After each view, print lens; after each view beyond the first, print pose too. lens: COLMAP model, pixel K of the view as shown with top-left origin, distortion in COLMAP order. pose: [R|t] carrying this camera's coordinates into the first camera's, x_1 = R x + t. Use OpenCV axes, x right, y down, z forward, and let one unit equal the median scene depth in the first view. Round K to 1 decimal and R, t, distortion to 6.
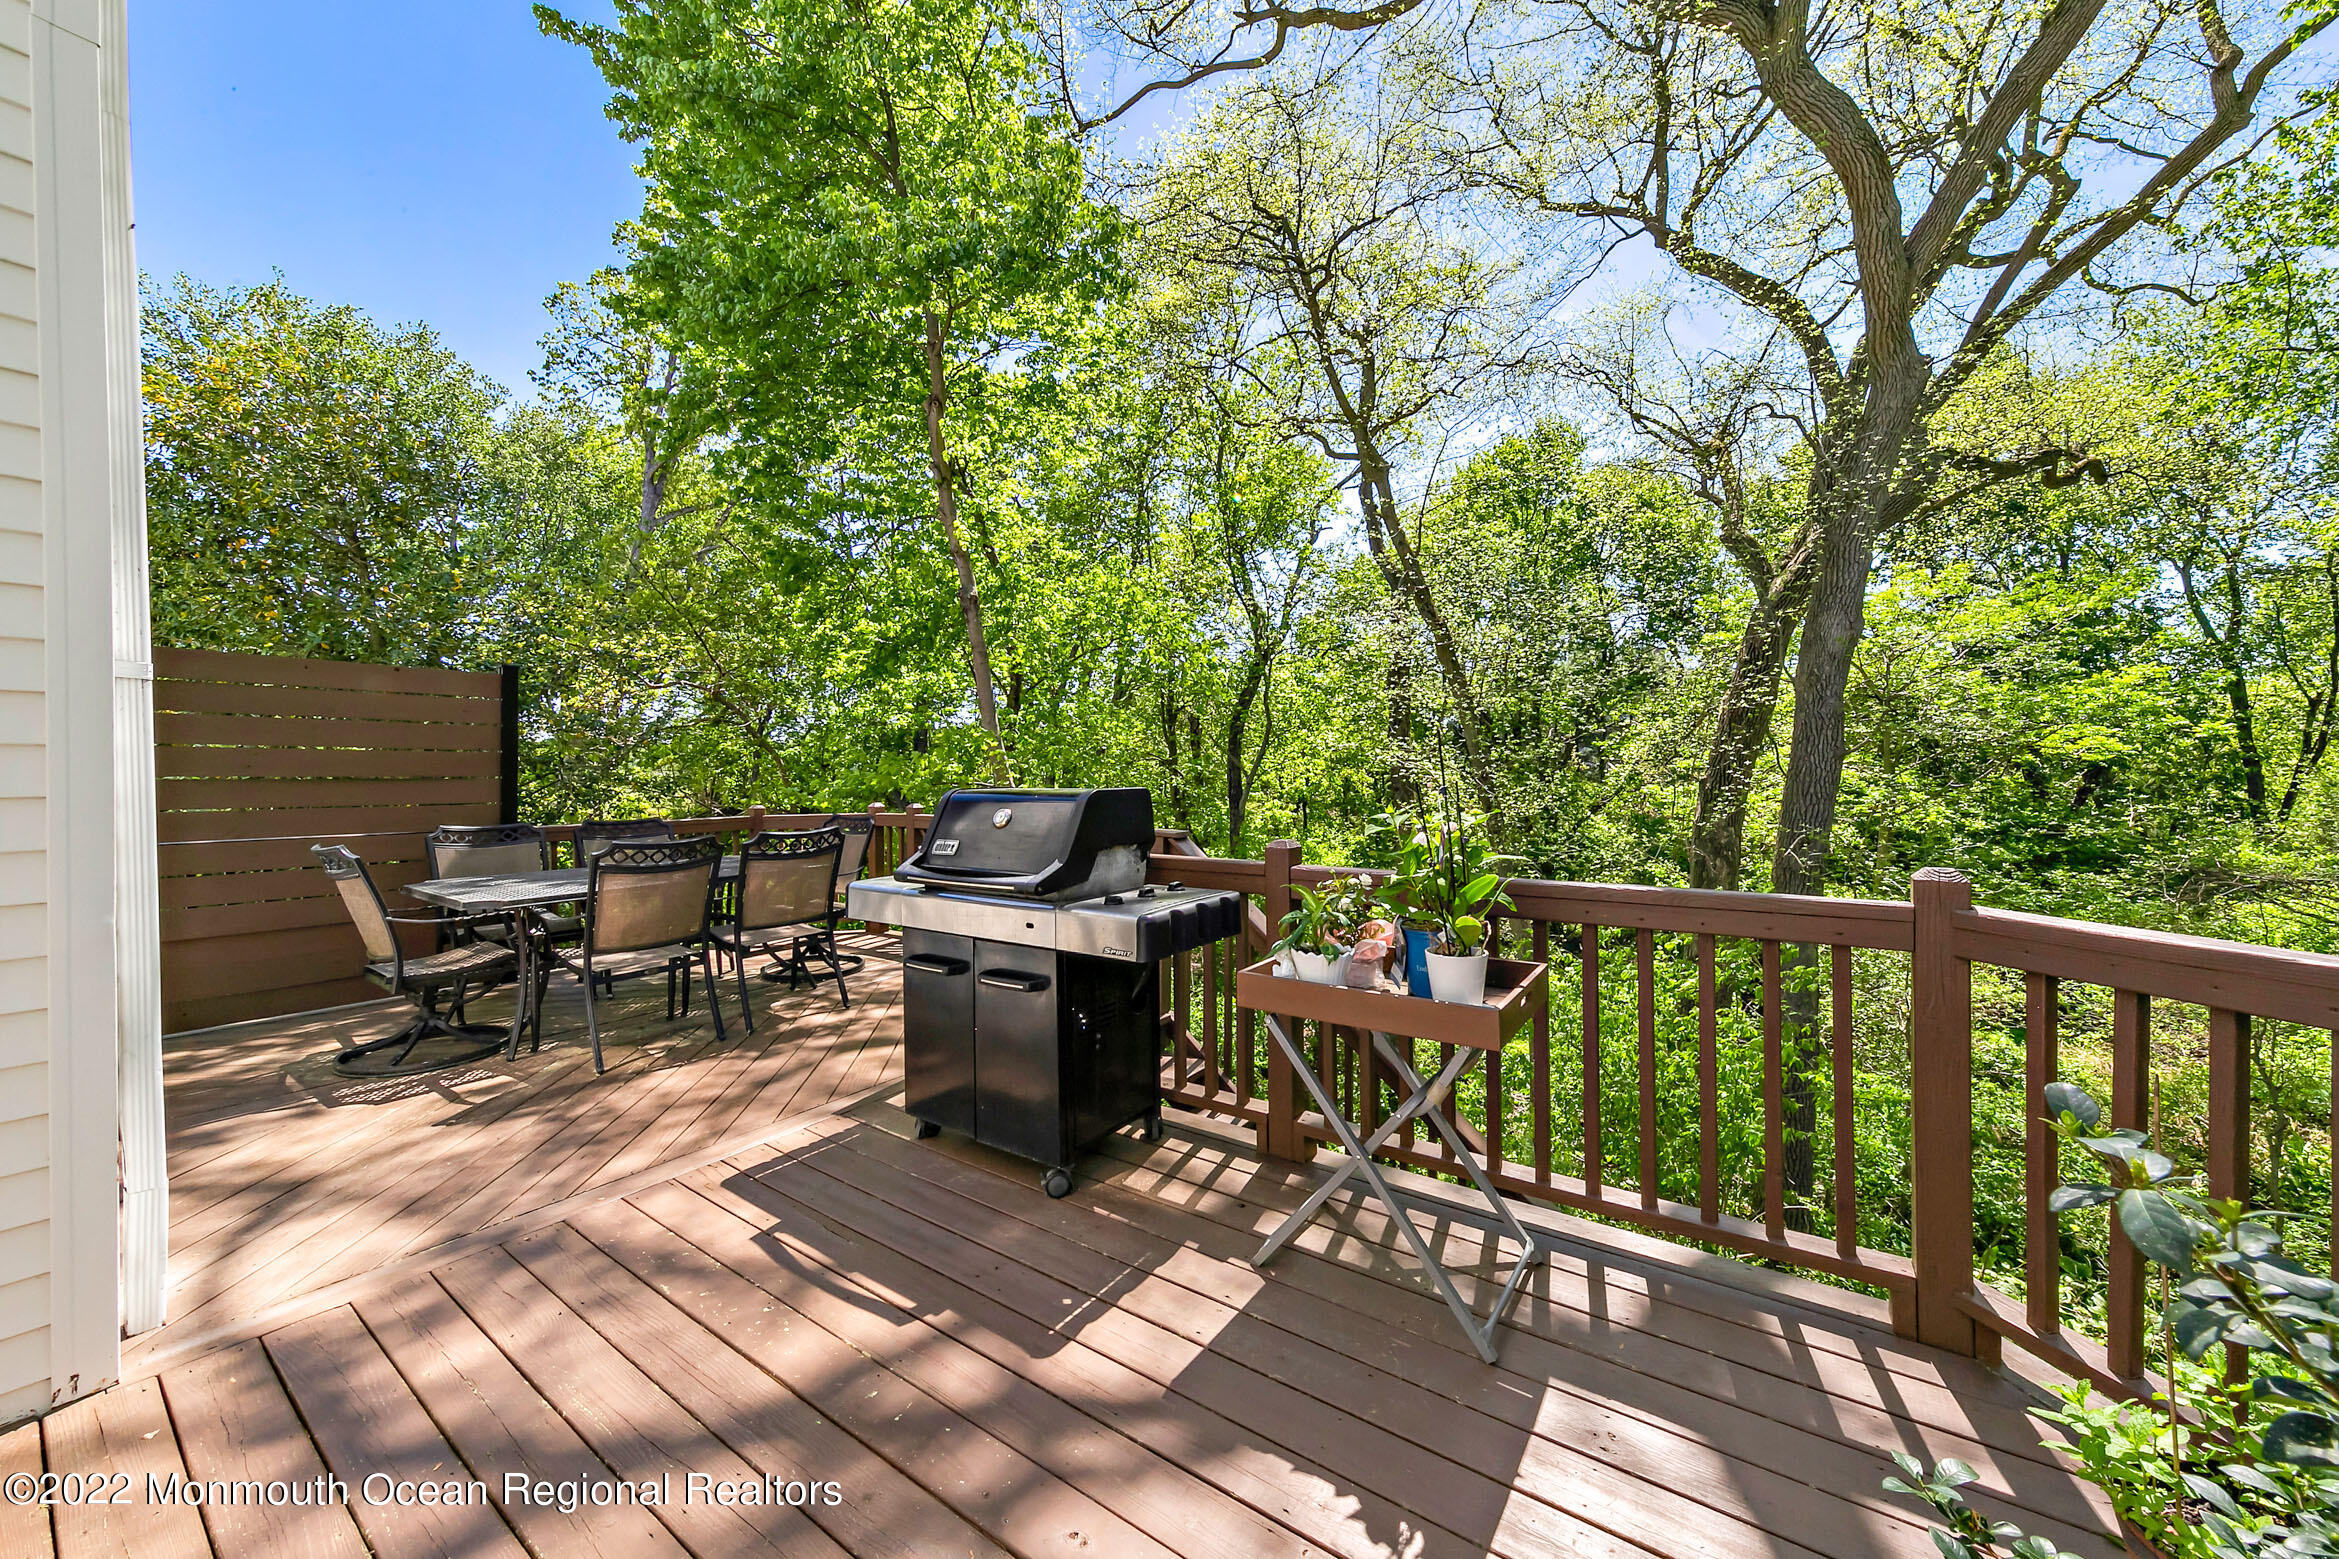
lens RADIAL K [[846.4, 0, 1160.8], [0, 846.4, 782.9], [0, 0, 1]] dist [-0.001153, -0.000106]
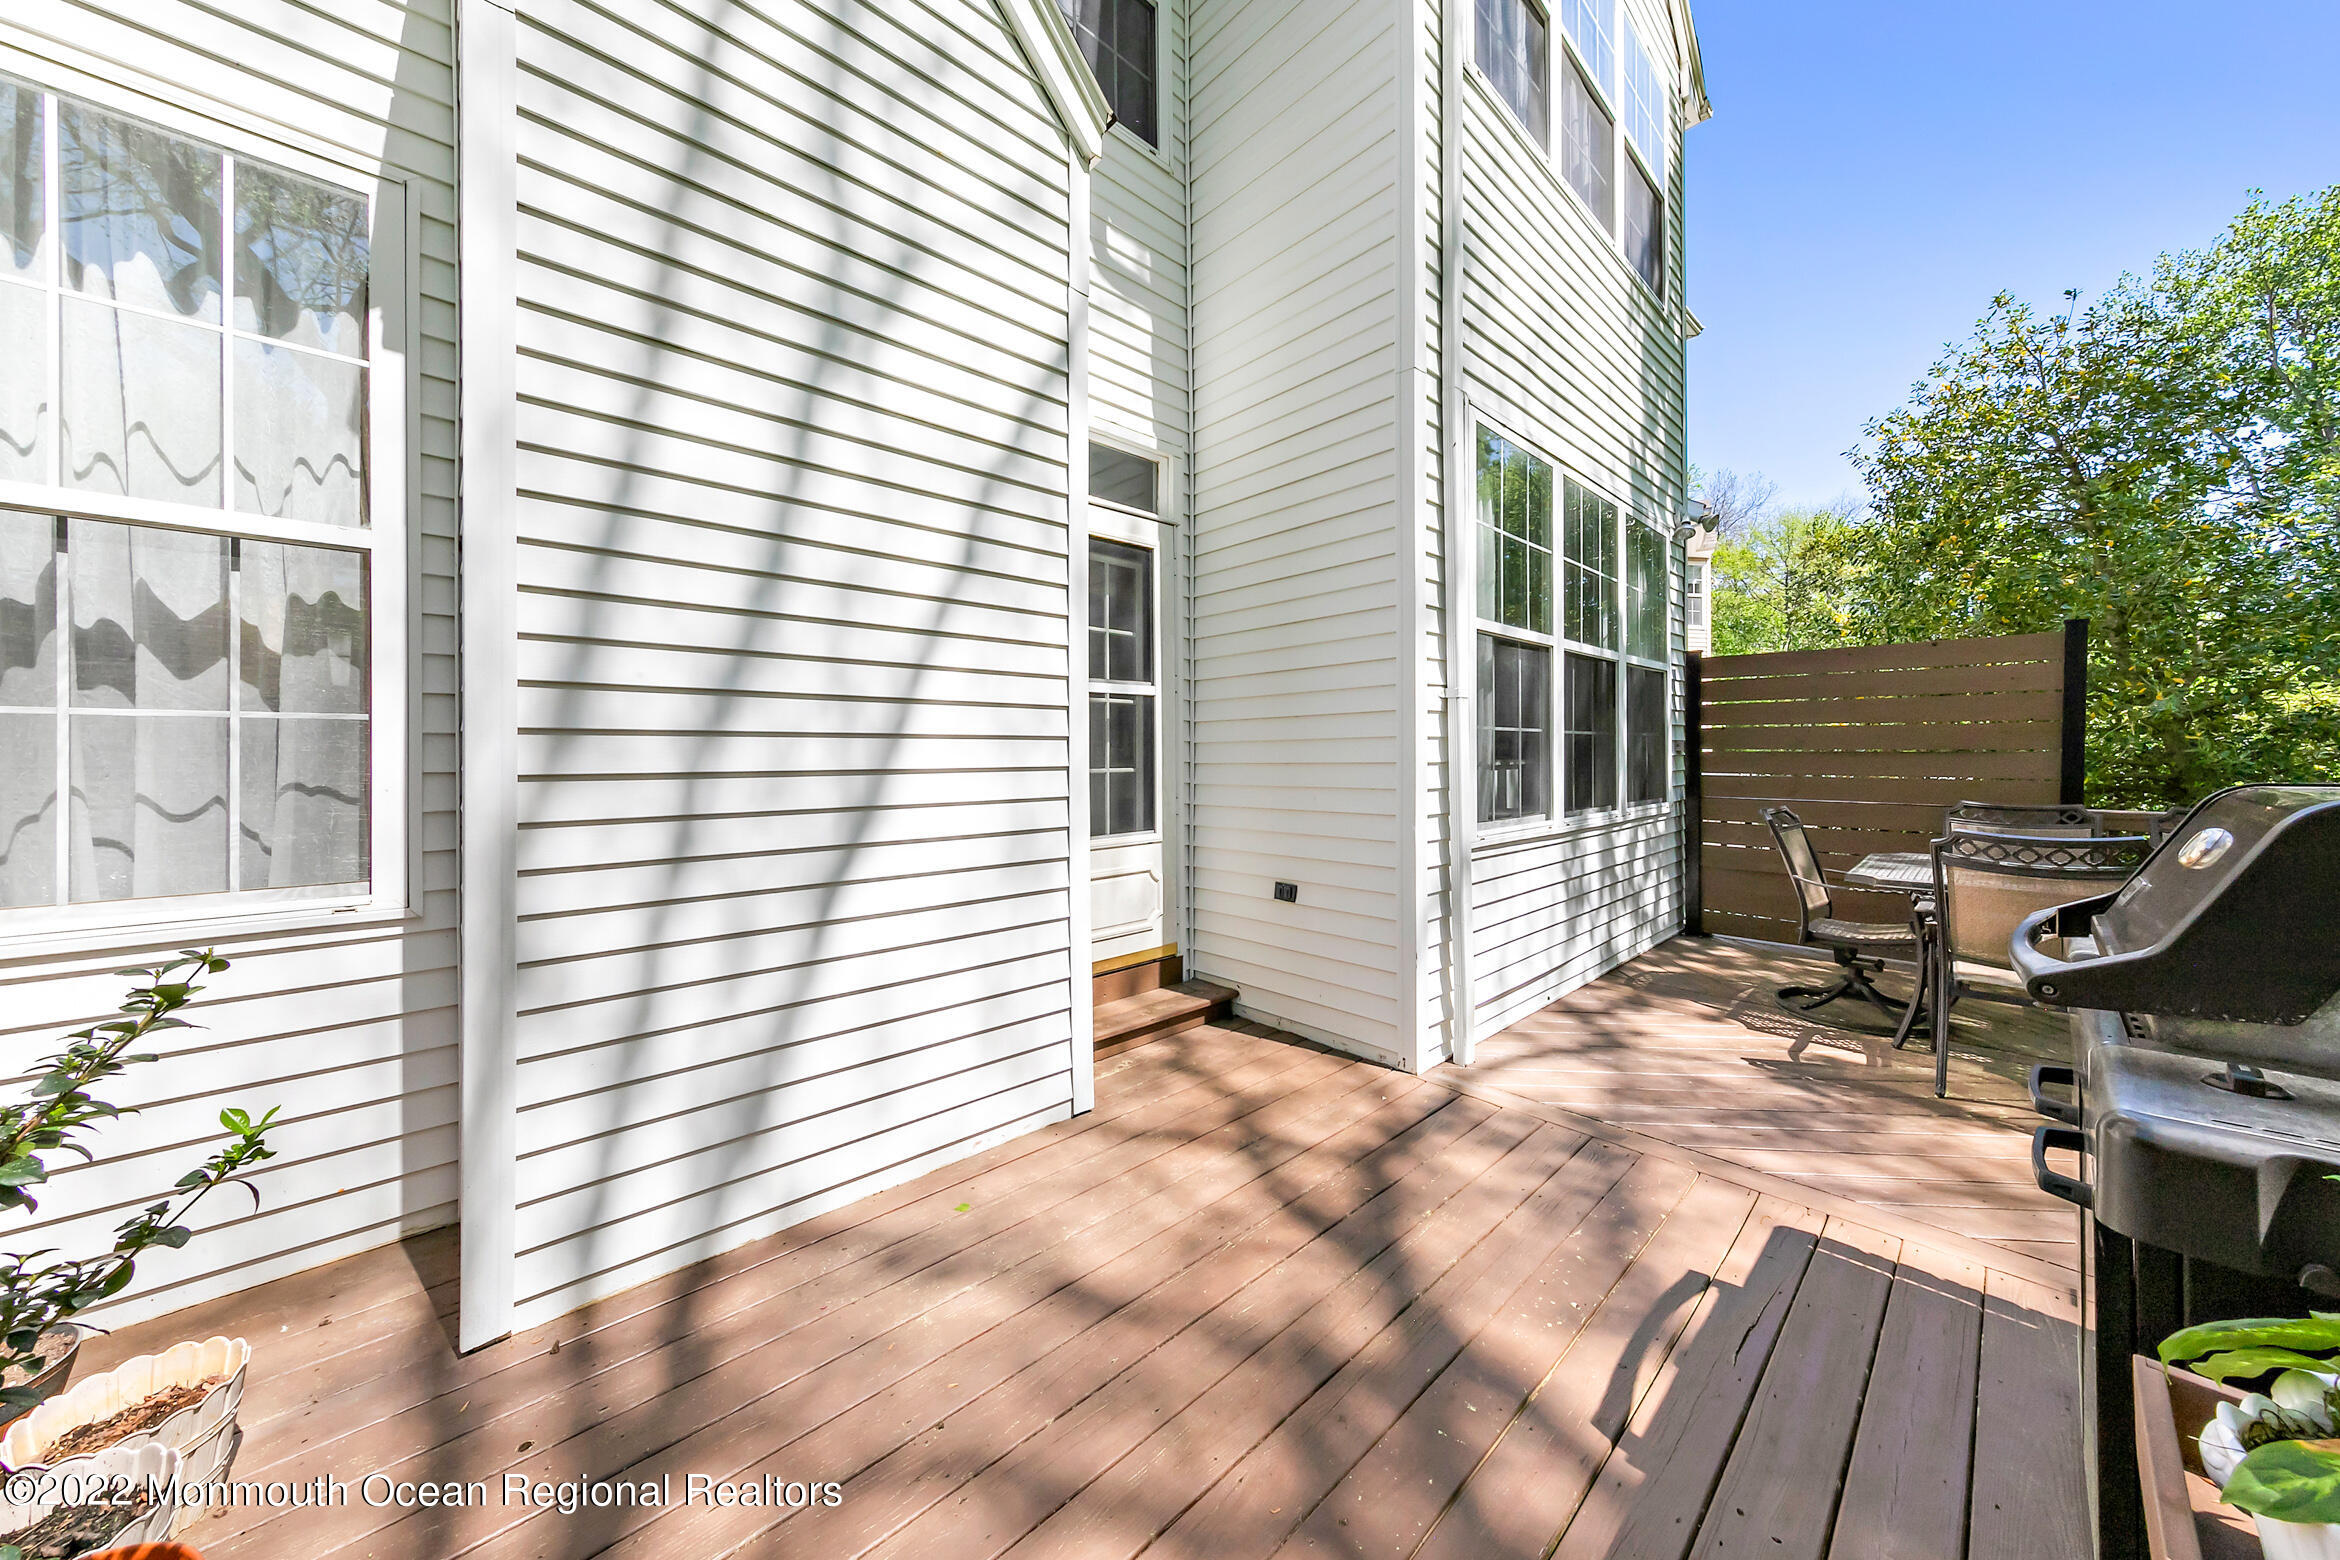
lens RADIAL K [[777.0, 0, 1165.9], [0, 777.0, 758.0], [0, 0, 1]] dist [0.001021, 0.000063]
pose [[-0.220489, 0.012774, -0.975306, 0.412782], [-0.003750, 0.999896, 0.013944, -0.011029], [0.975382, 0.006732, -0.220418, 0.608021]]
